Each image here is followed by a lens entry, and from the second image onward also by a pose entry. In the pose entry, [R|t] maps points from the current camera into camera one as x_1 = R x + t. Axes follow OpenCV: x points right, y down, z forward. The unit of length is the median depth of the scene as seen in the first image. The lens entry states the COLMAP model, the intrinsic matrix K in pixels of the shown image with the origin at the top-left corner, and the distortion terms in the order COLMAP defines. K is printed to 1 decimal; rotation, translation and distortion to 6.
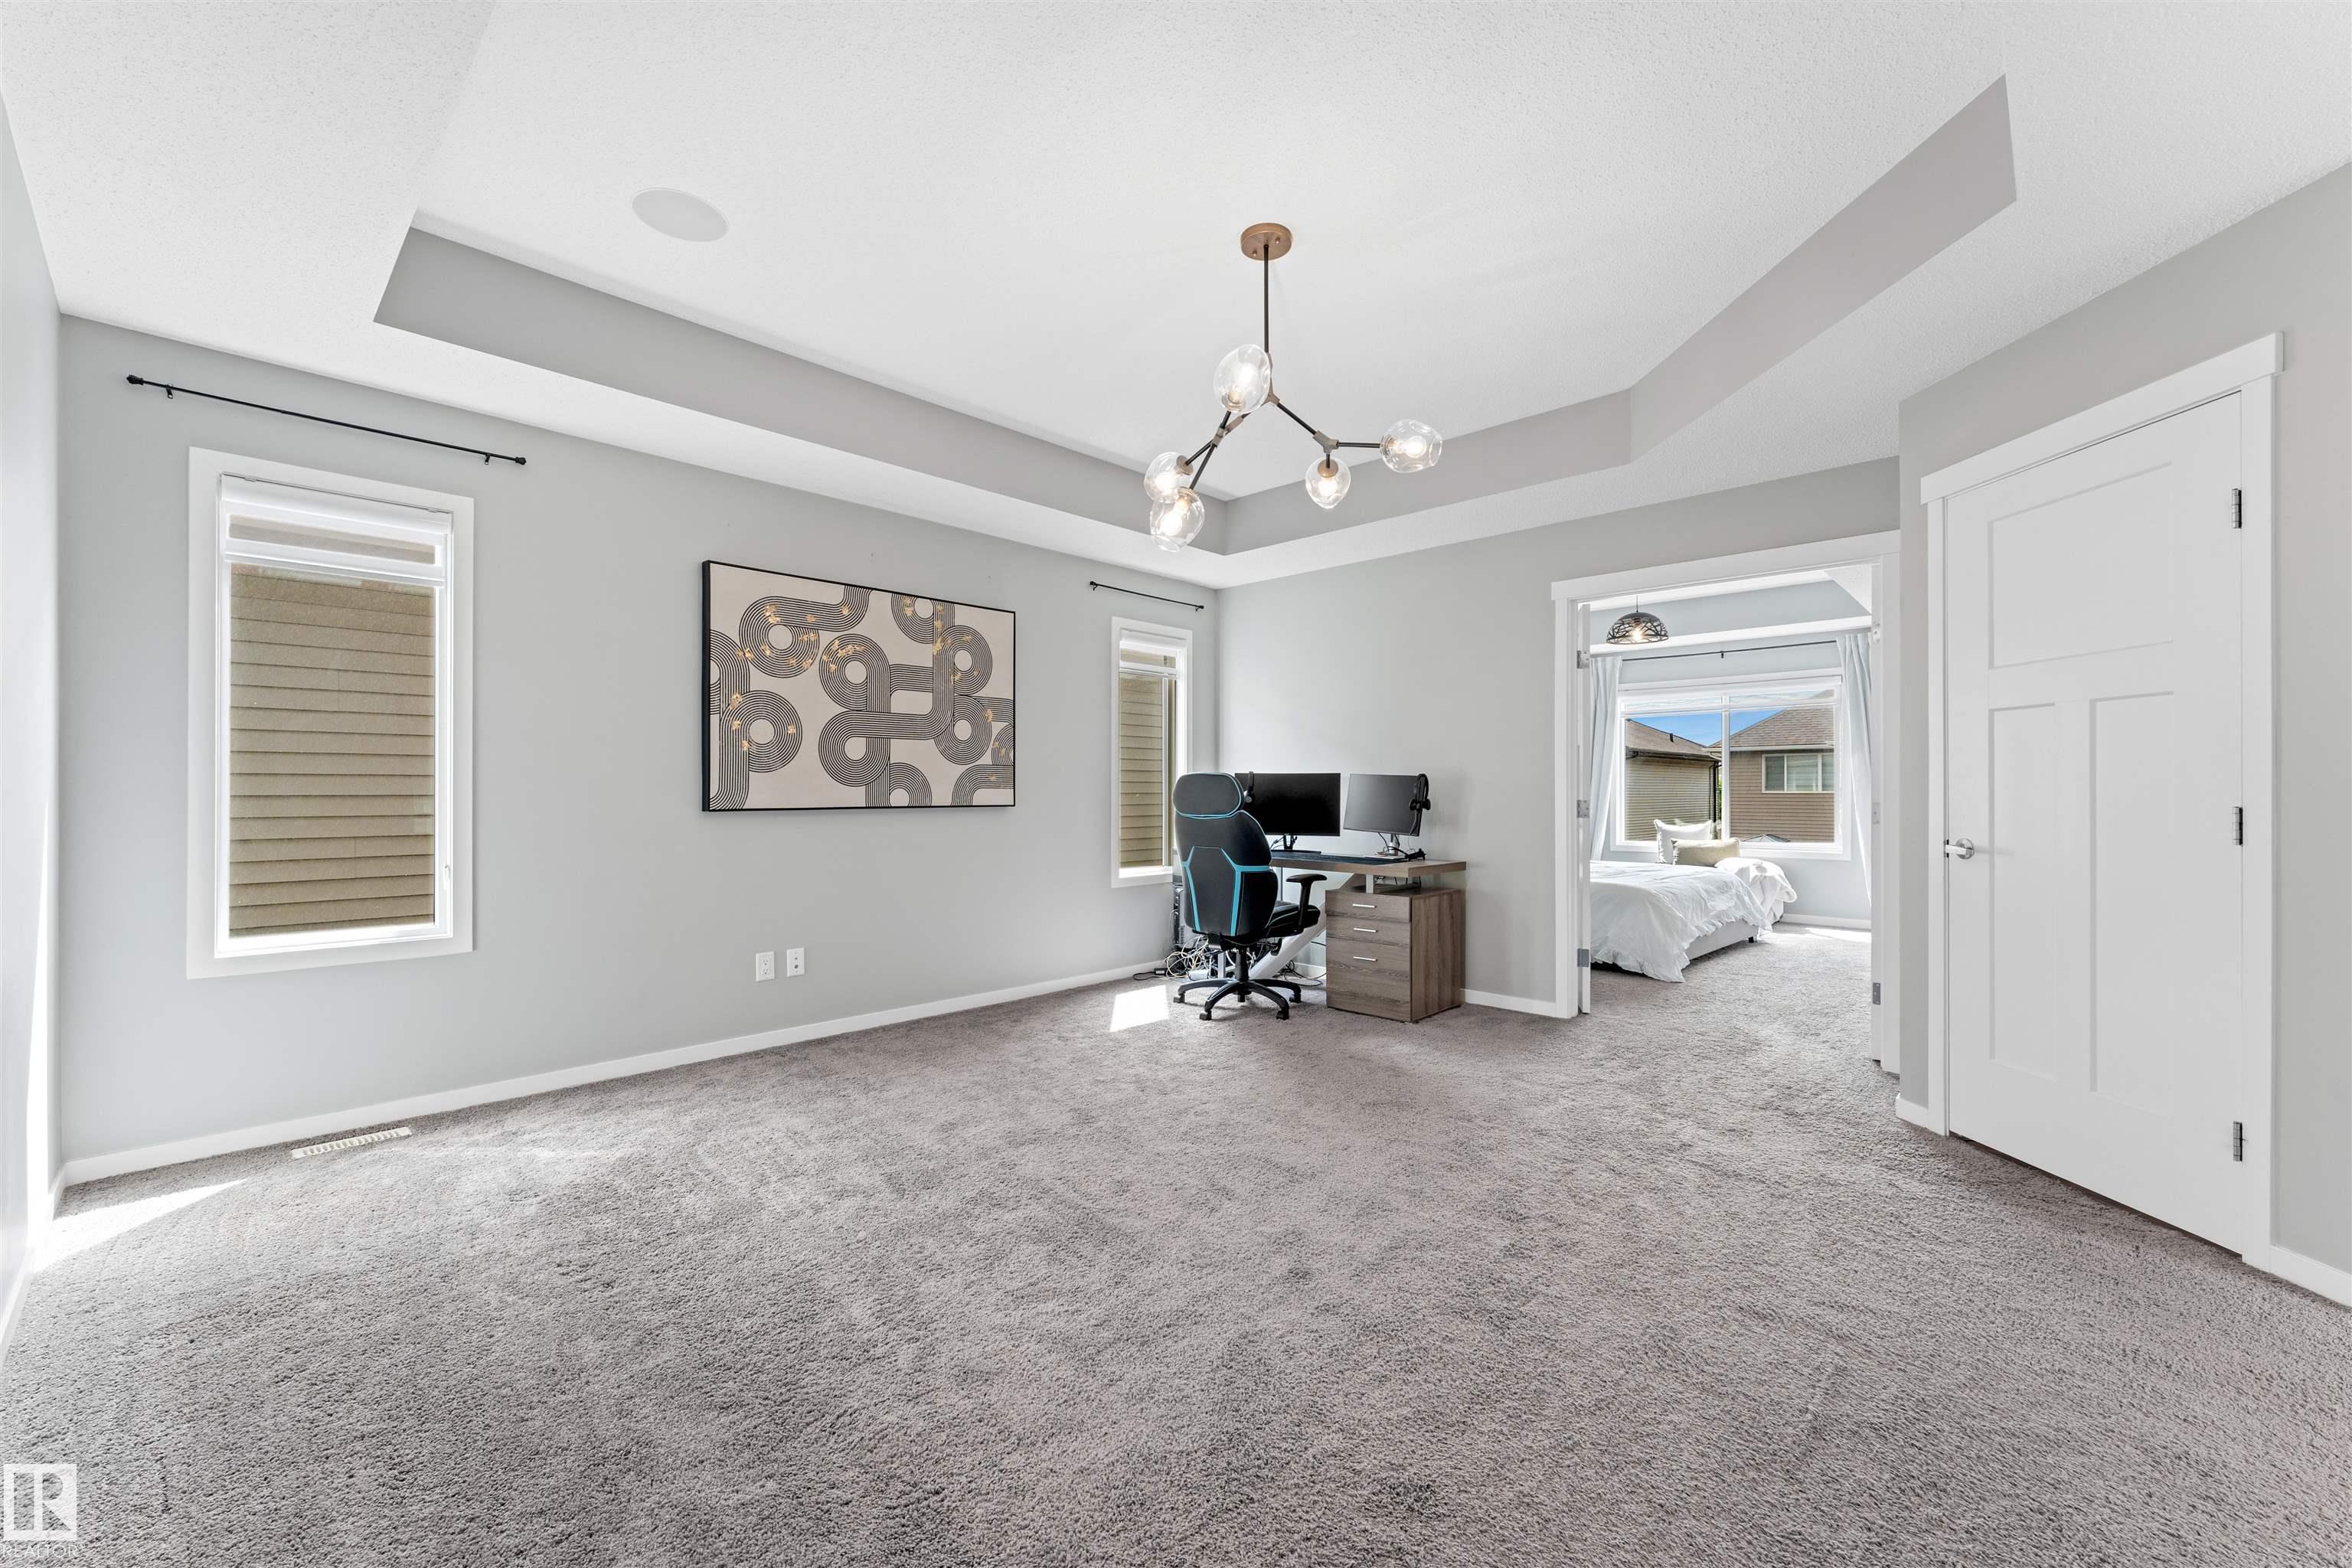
lens RADIAL K [[937.5, 0, 1172.5], [0, 937.5, 793.0], [0, 0, 1]] dist [-0.001188, -0.000037]
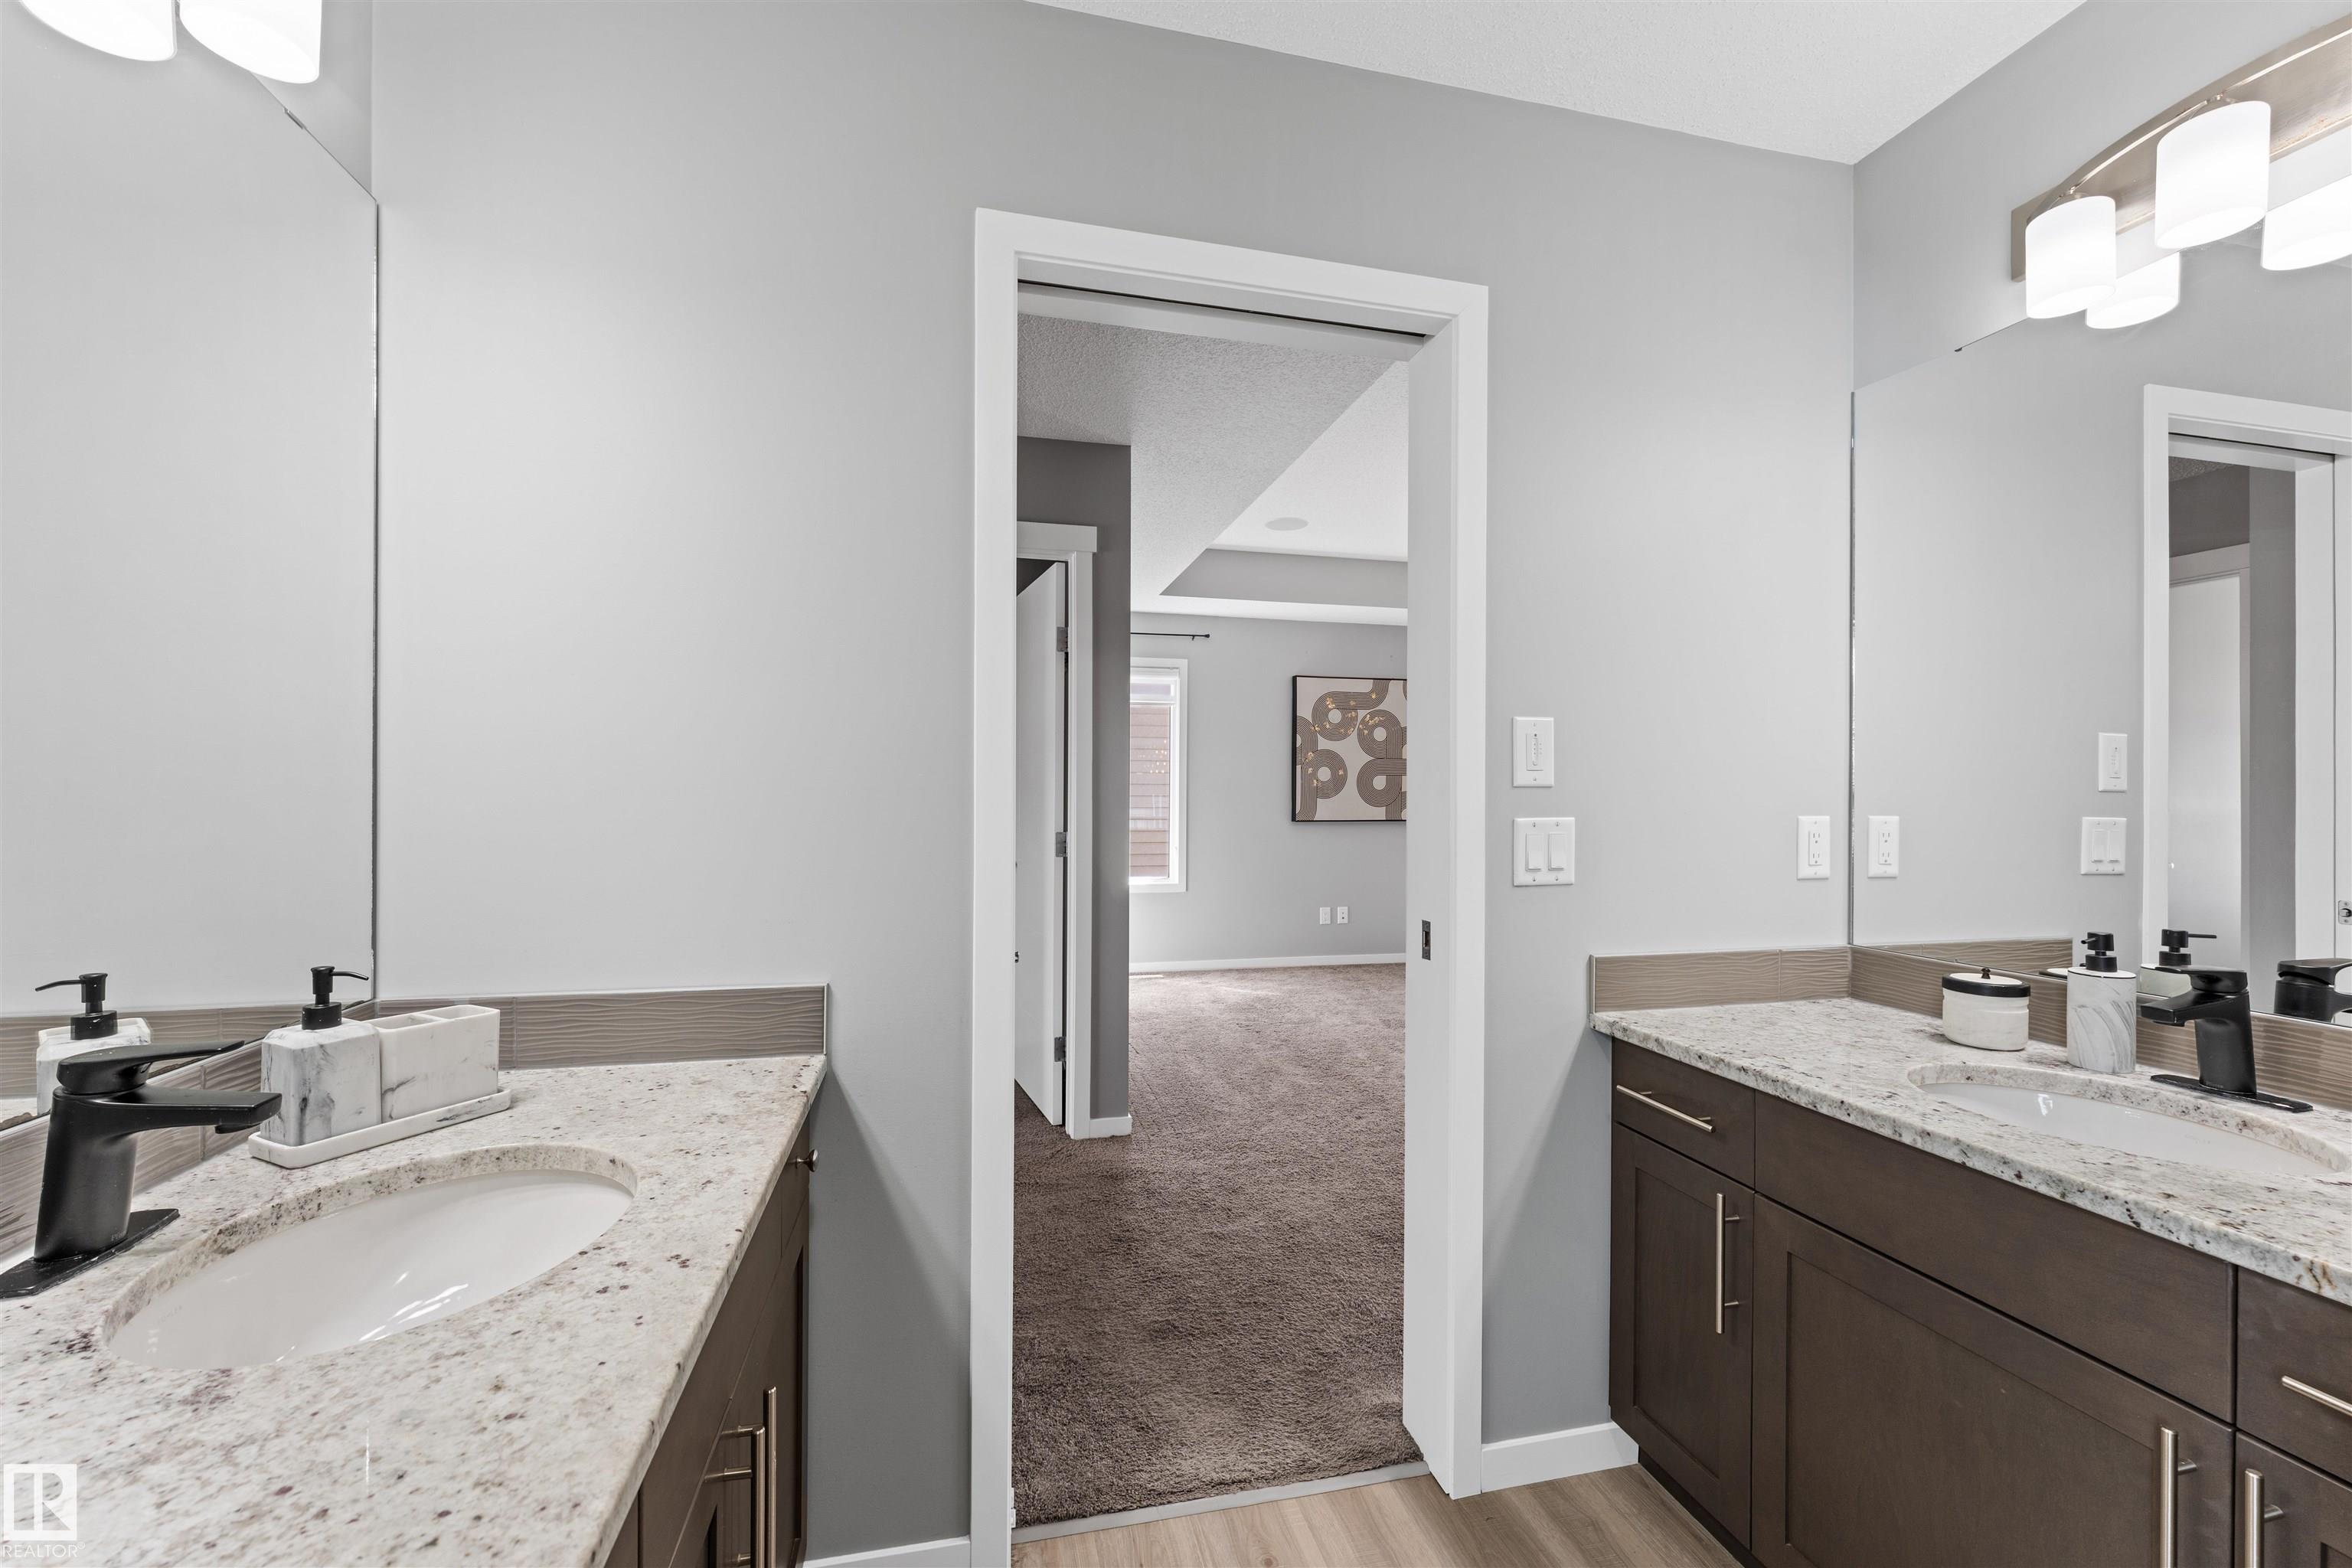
lens RADIAL K [[937.5, 0, 1186.2], [0, 937.5, 797.1], [0, 0, 1]] dist [-0.001188, -0.000037]
pose [[0.844891, 0.005397, -0.534912, 0.238868], [-0.005778, 0.999983, 0.000963, -0.024249], [0.534908, 0.002277, 0.844907, -0.522594]]
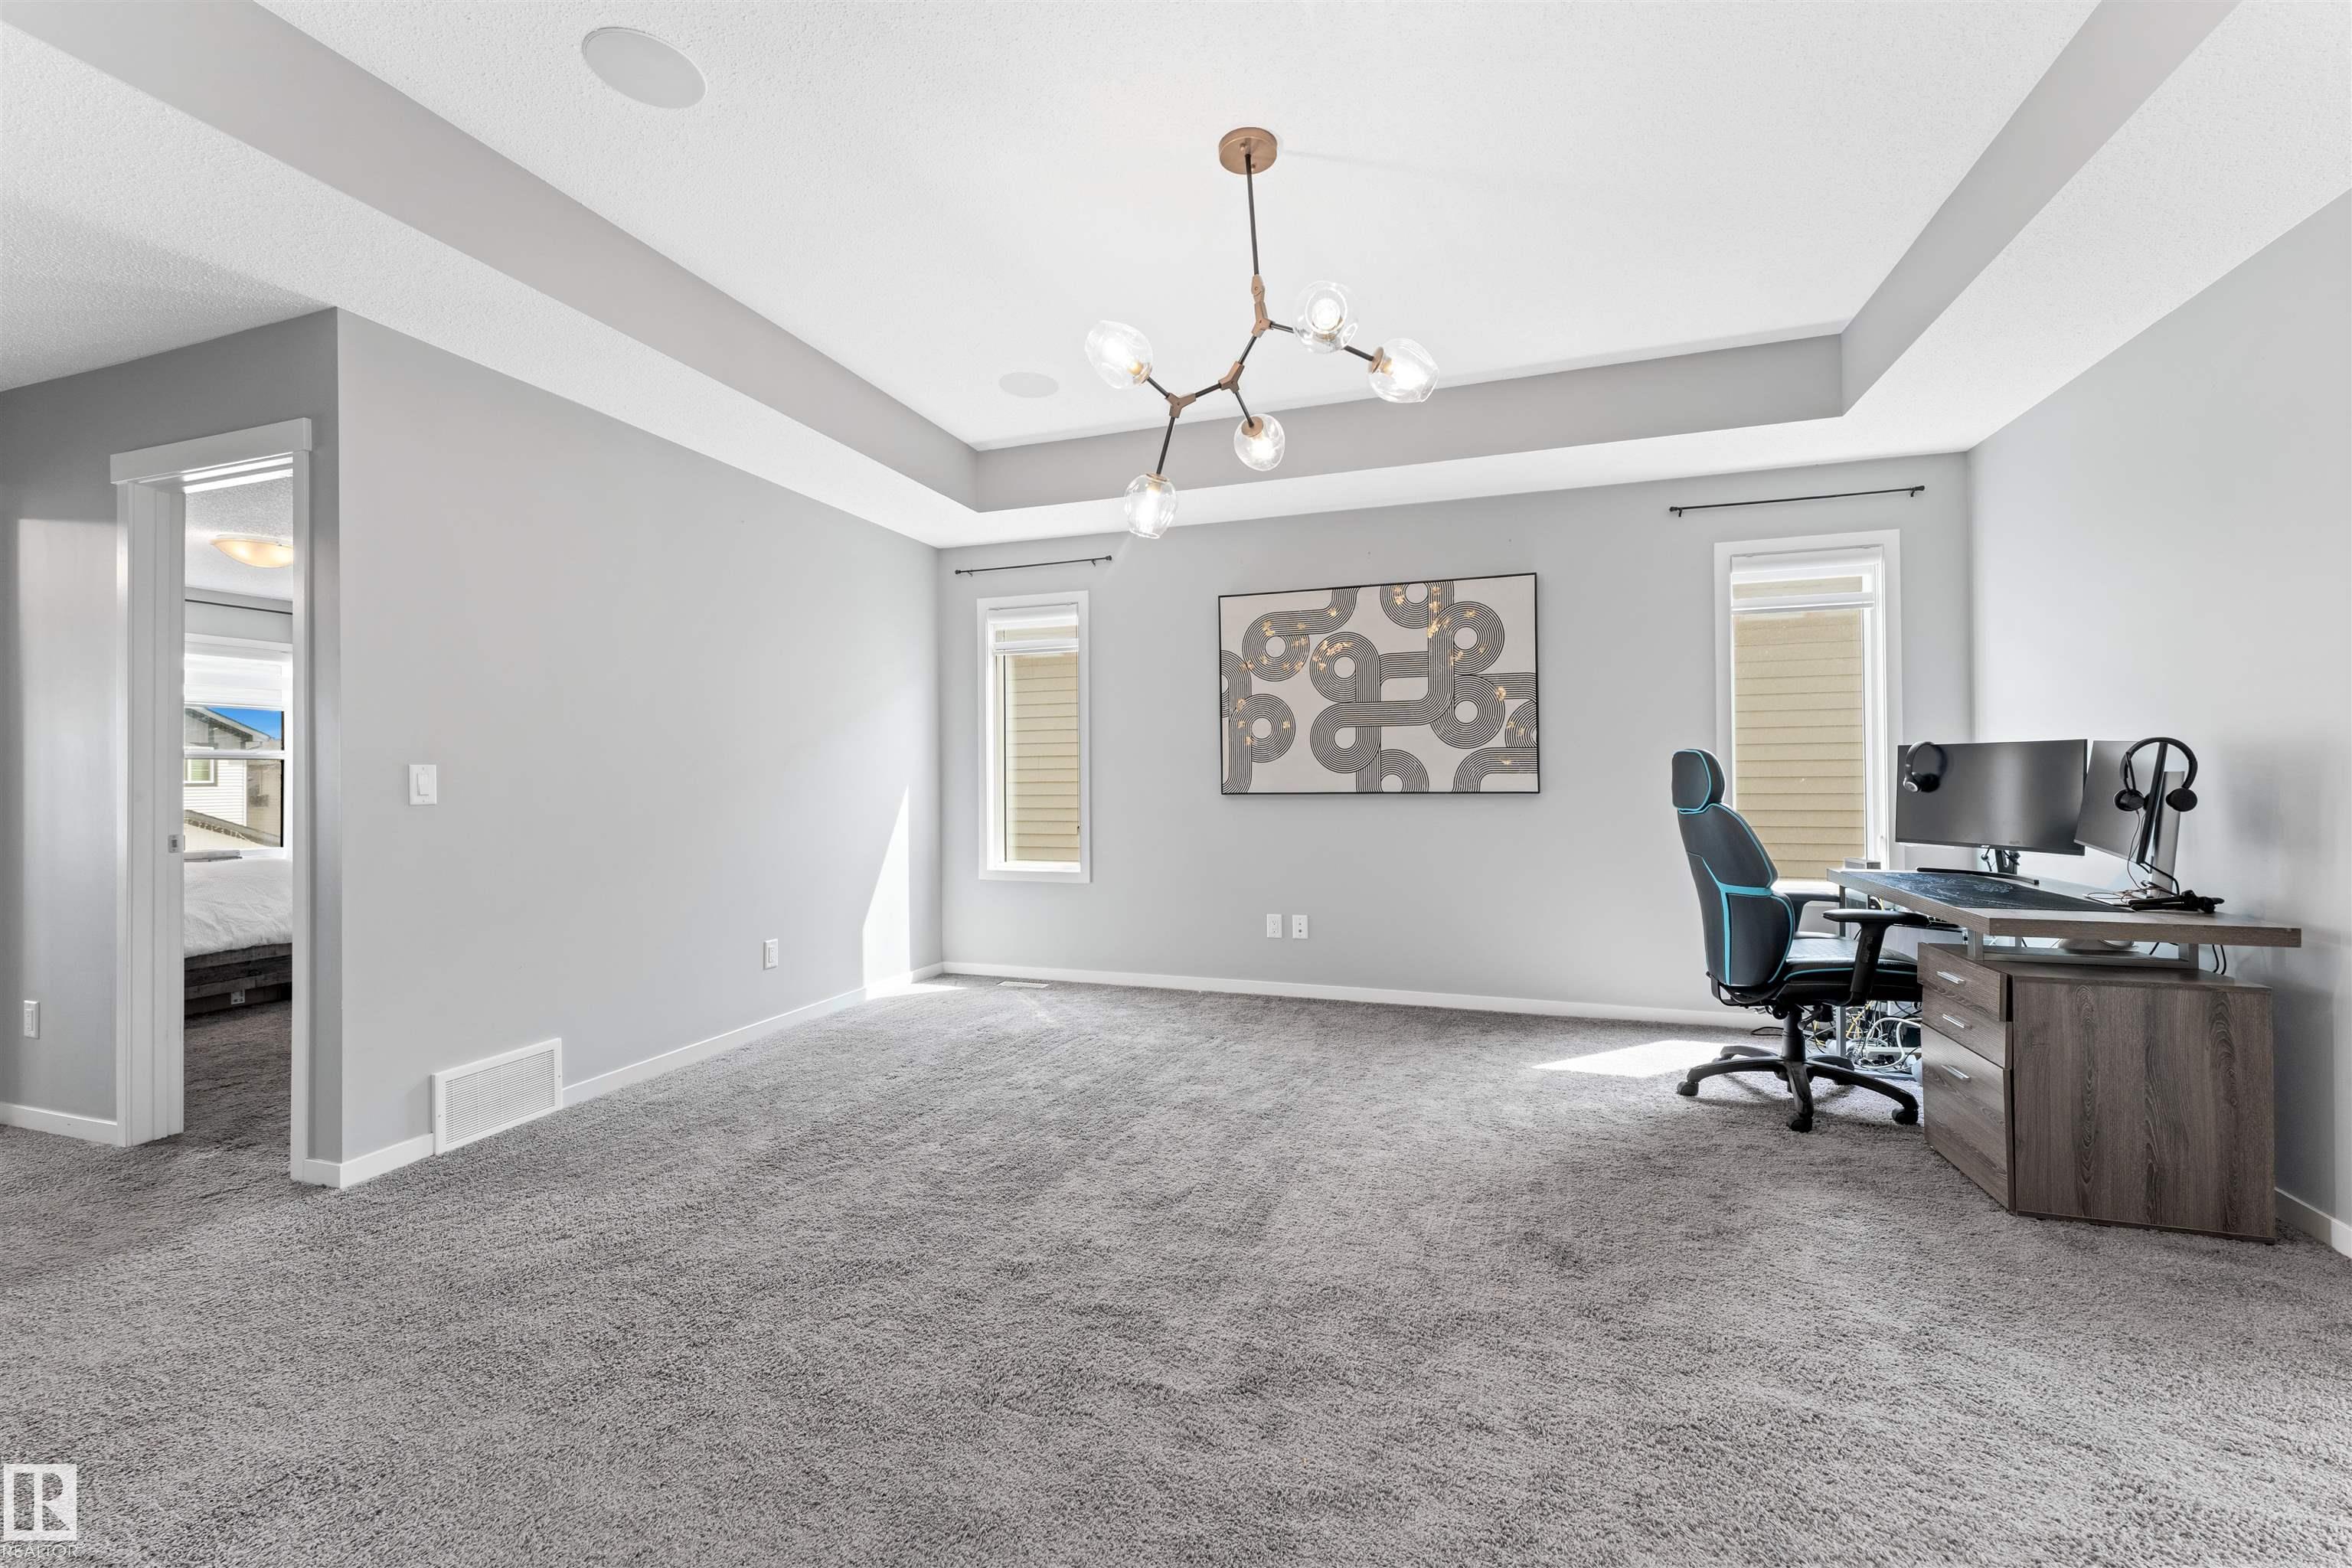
lens RADIAL K [[937.5, 0, 1183.1], [0, 937.5, 774.2], [0, 0, 1]] dist [-0.001188, -0.000037]
pose [[0.429413, -0.005936, -0.903089, 0.583596], [0.006906, 0.999971, -0.003289, -0.003753], [0.903082, -0.004824, 0.429441, 0.386135]]
